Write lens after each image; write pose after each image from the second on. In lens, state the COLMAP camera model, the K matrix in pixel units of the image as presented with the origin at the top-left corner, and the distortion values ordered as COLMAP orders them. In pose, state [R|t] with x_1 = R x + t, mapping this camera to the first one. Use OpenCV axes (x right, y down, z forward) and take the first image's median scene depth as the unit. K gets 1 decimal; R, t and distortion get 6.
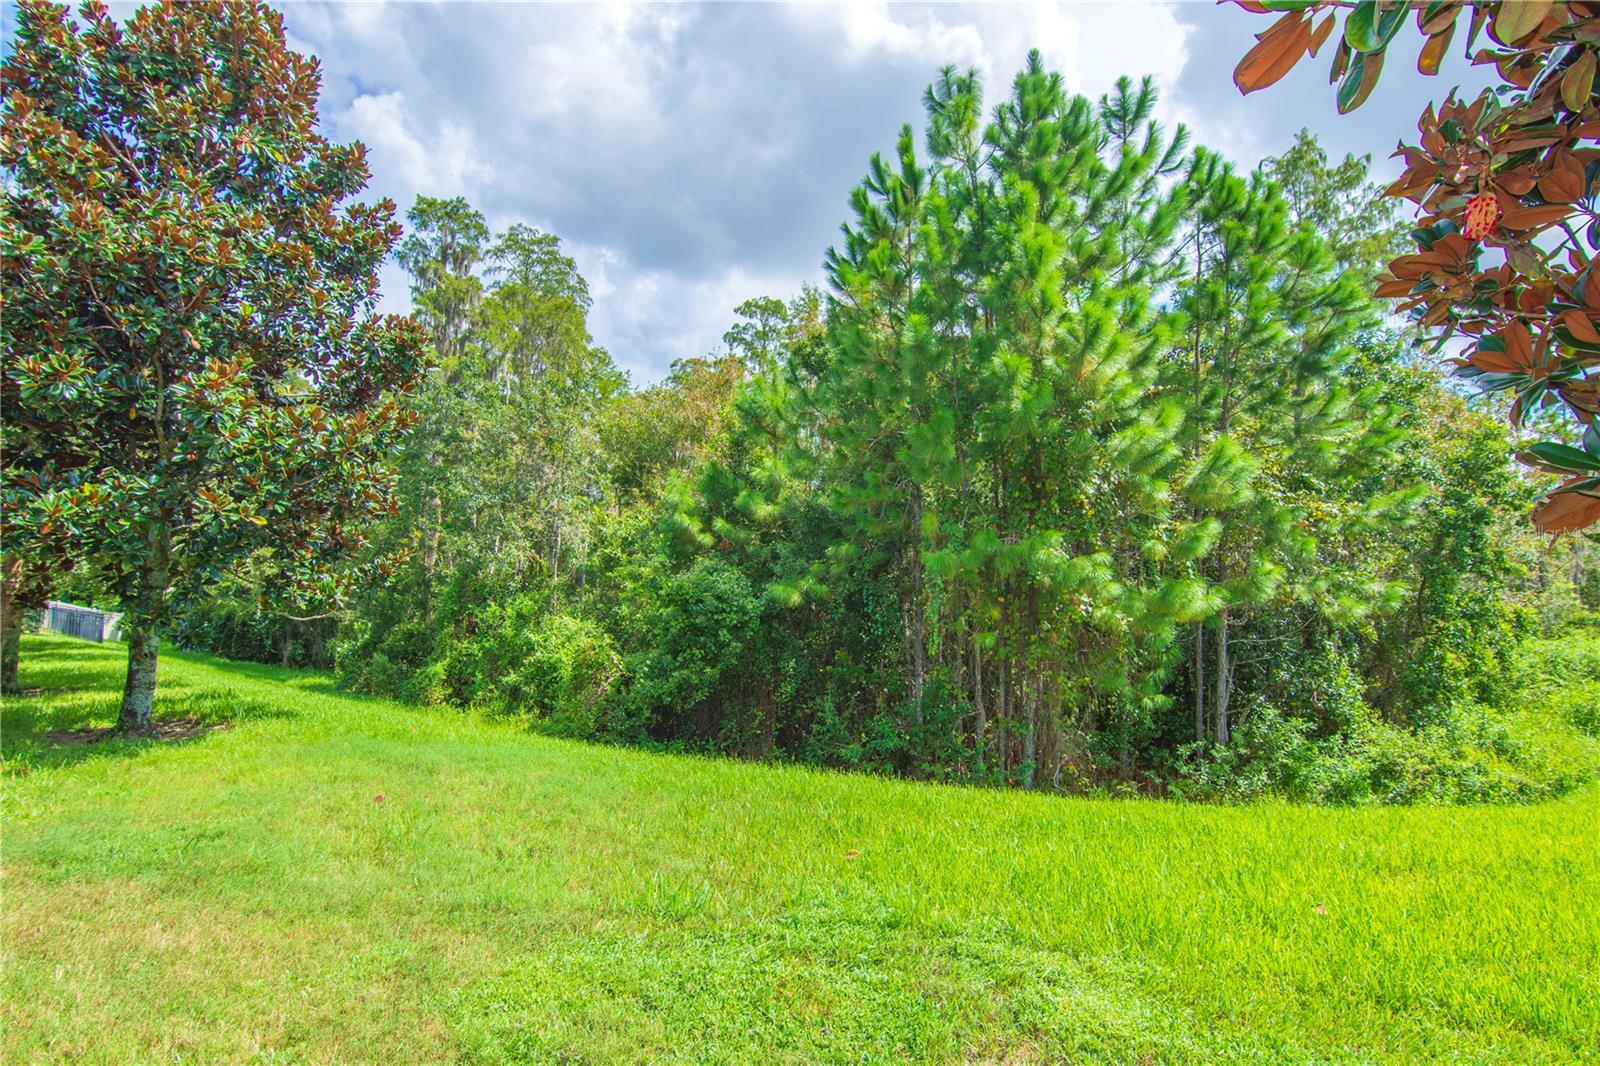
lens RADIAL K [[773.7, 0, 800.0], [0, 773.7, 533.0], [0, 0, 1]] dist [-0.019240, 0.000680]
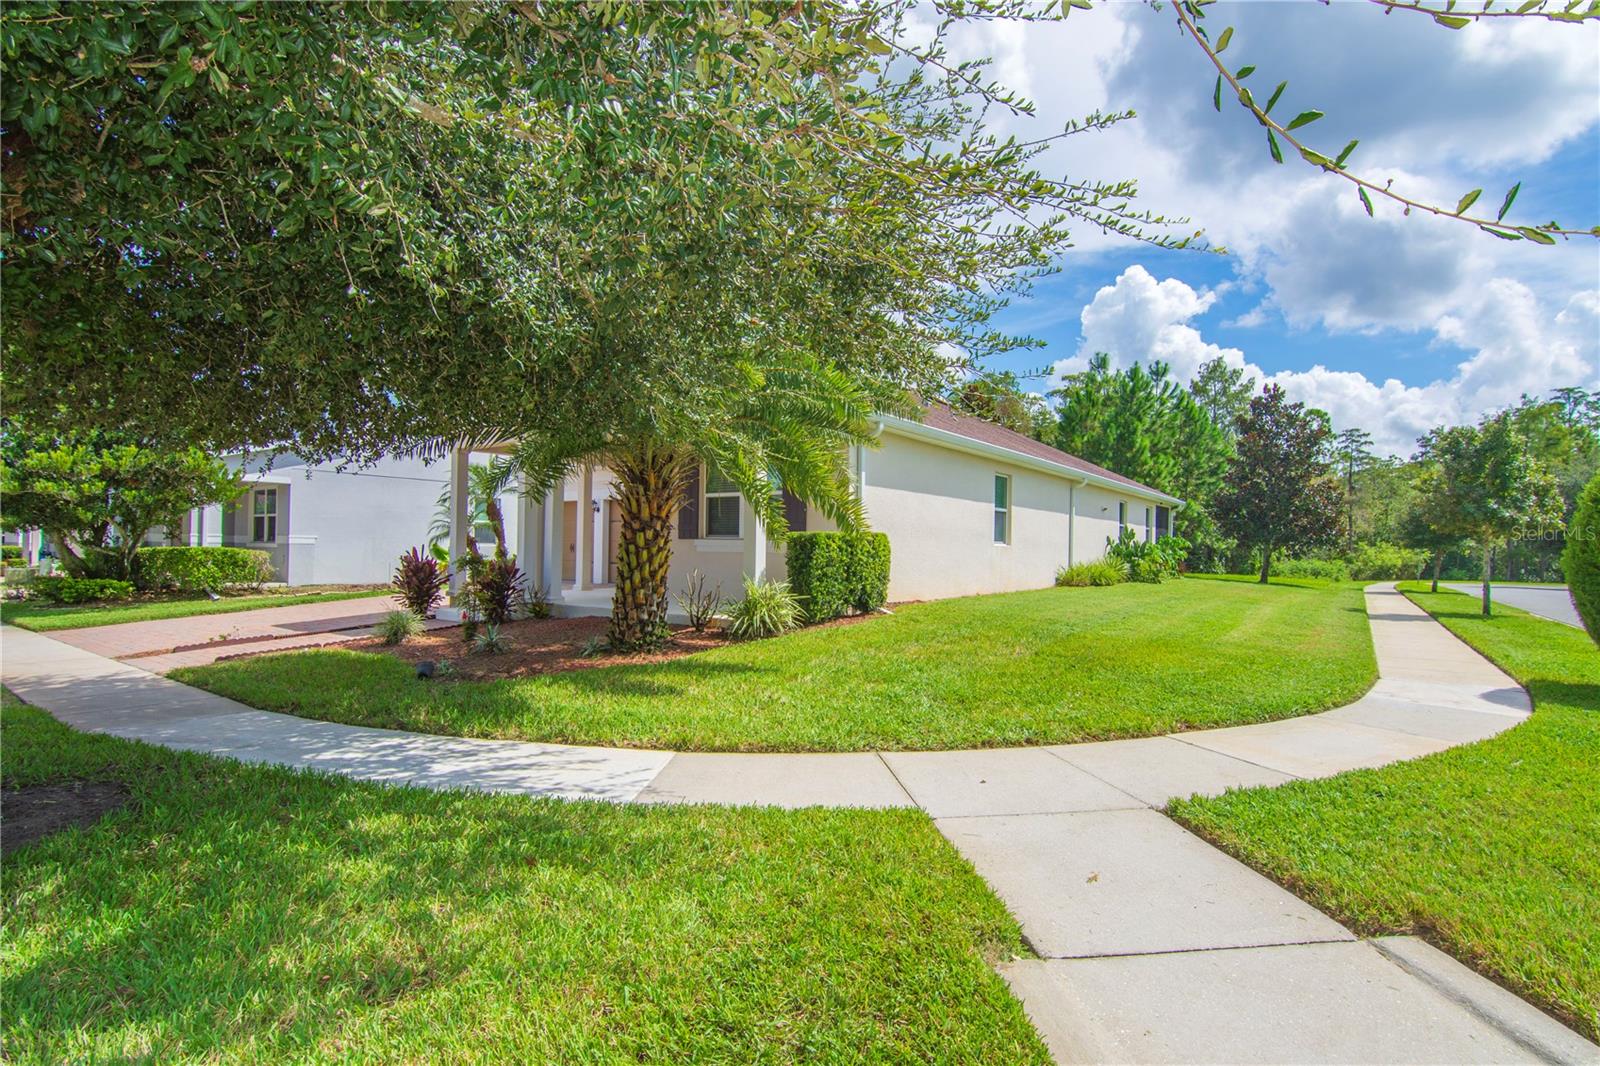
lens RADIAL K [[773.7, 0, 800.0], [0, 773.7, 533.0], [0, 0, 1]] dist [-0.019240, 0.000680]
pose [[0.995991, 0.012357, 0.088601, -1.495315], [-0.017826, 0.997966, 0.061201, -0.140272], [-0.087664, -0.062535, 0.994185, -2.300679]]
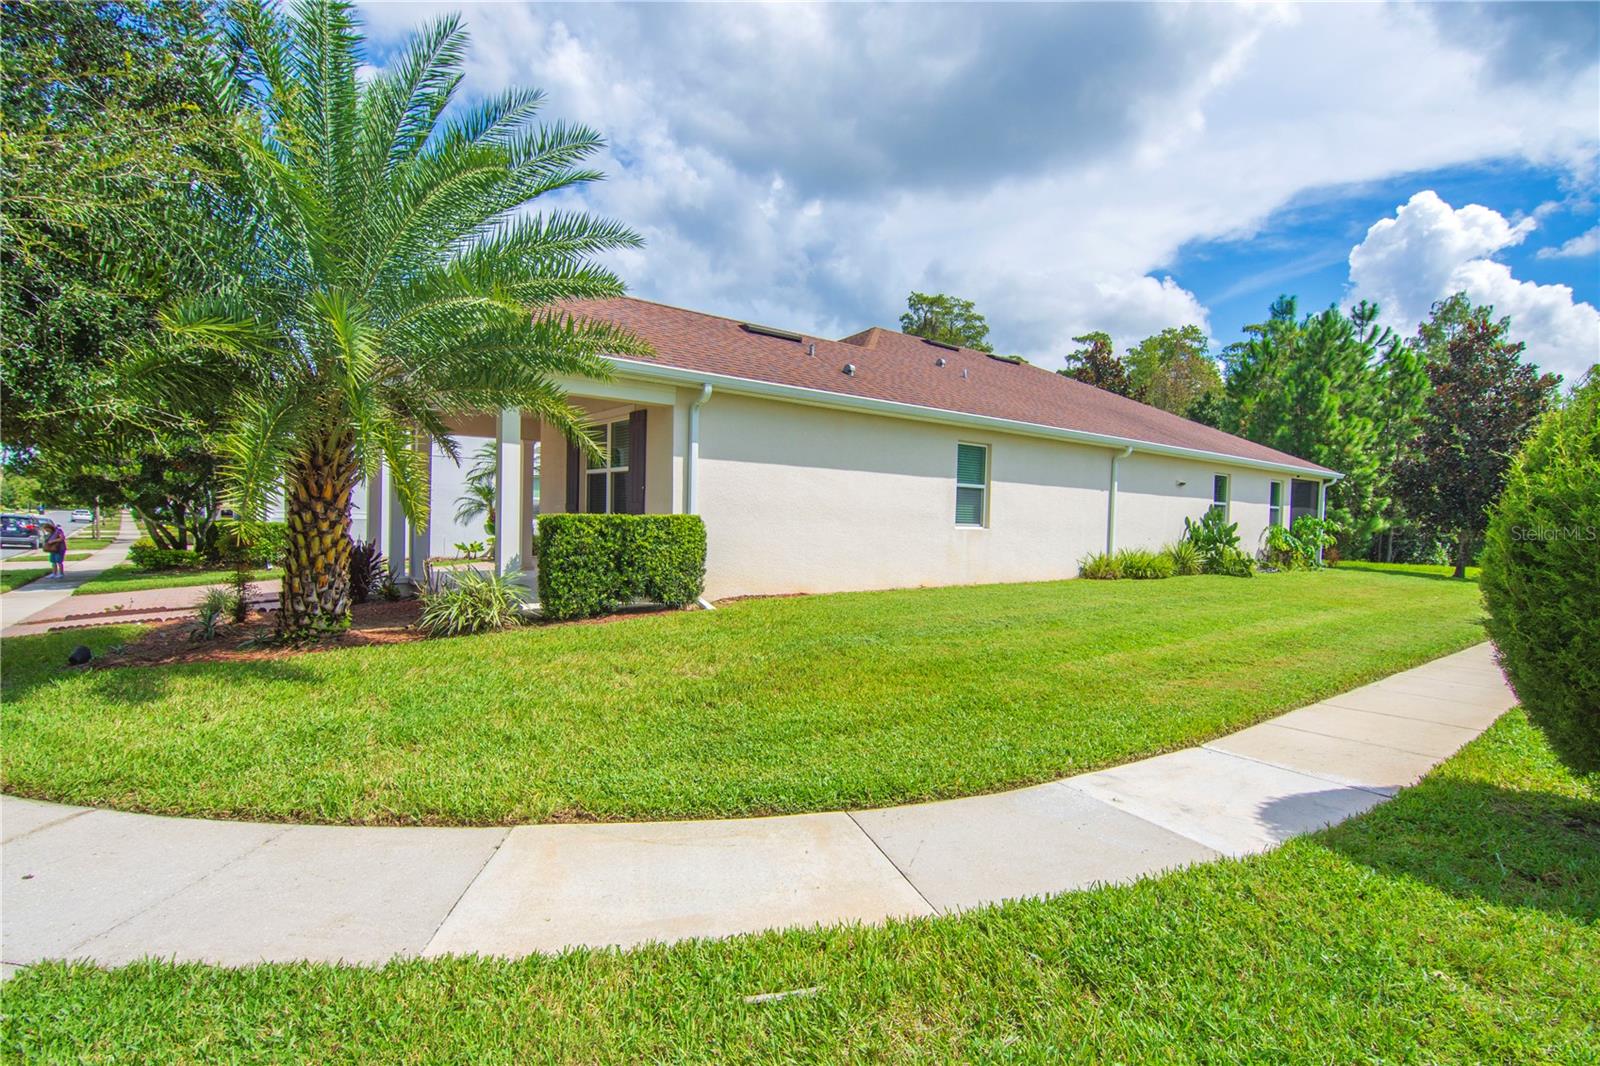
lens RADIAL K [[773.7, 0, 800.0], [0, 773.7, 533.0], [0, 0, 1]] dist [-0.019240, 0.000680]
pose [[0.983555, 0.022024, -0.179263, -1.078486], [-0.004734, 0.995340, 0.096311, -0.142993], [0.180549, -0.093879, 0.979075, -2.141874]]
